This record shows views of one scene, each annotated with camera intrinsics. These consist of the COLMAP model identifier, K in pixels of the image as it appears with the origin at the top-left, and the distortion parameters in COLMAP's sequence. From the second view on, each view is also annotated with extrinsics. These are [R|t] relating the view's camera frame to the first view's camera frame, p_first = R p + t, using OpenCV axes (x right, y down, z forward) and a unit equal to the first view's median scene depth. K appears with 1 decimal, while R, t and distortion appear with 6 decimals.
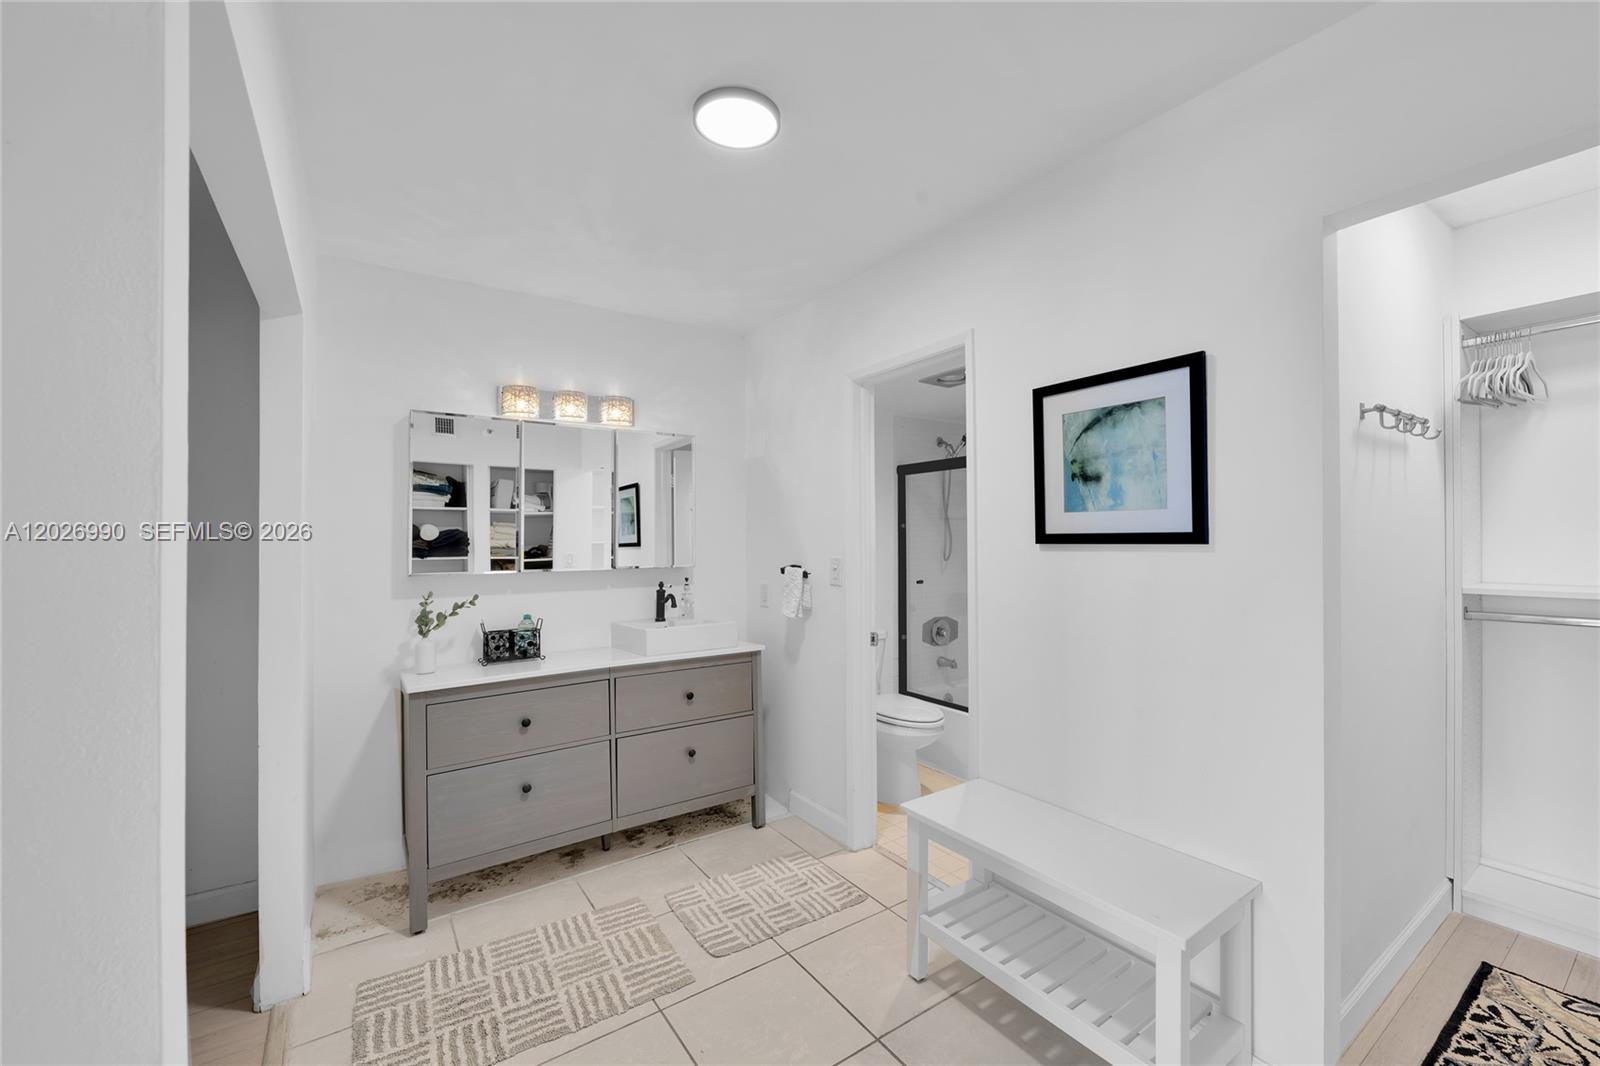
lens RADIAL K [[633.3, 0, 797.1], [0, 633.3, 531.3], [0, 0, 1]] dist [-0.001220, 0.000508]
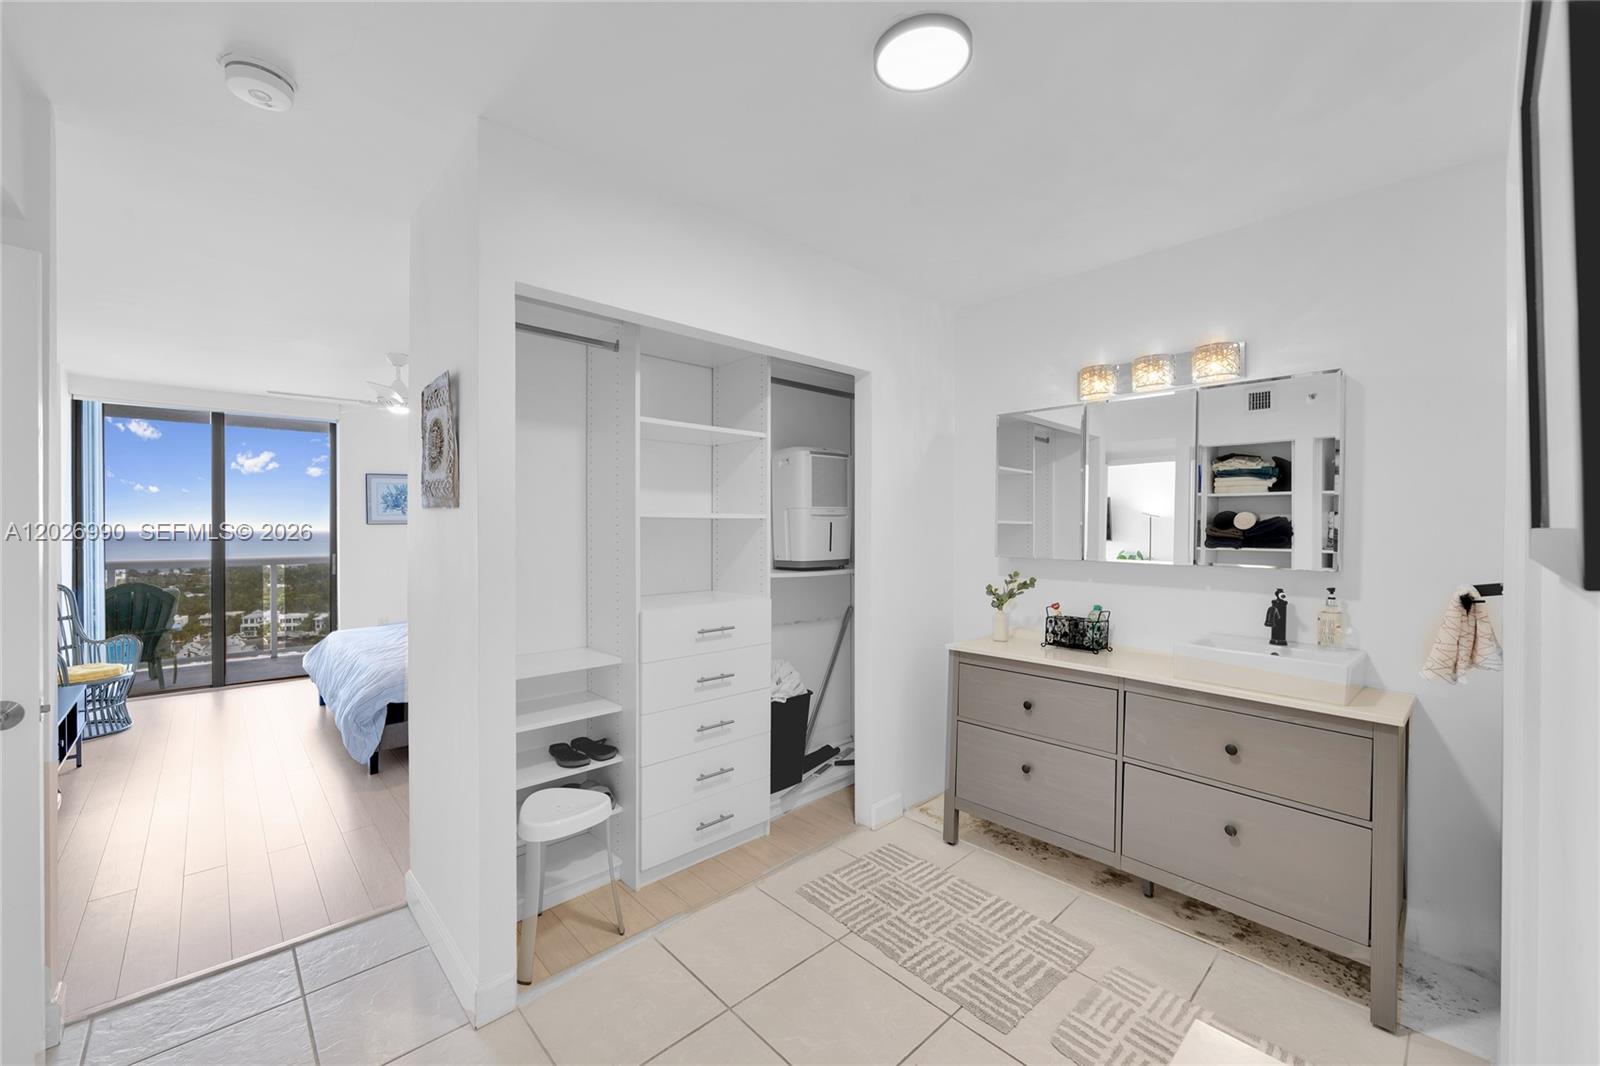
lens RADIAL K [[633.3, 0, 794.3], [0, 633.3, 532.8], [0, 0, 1]] dist [-0.001220, 0.000508]
pose [[0.149868, 0.016570, -0.988567, 0.399415], [0.002869, 0.999848, 0.017194, 0.004038], [0.988702, -0.005413, 0.149798, 0.364398]]
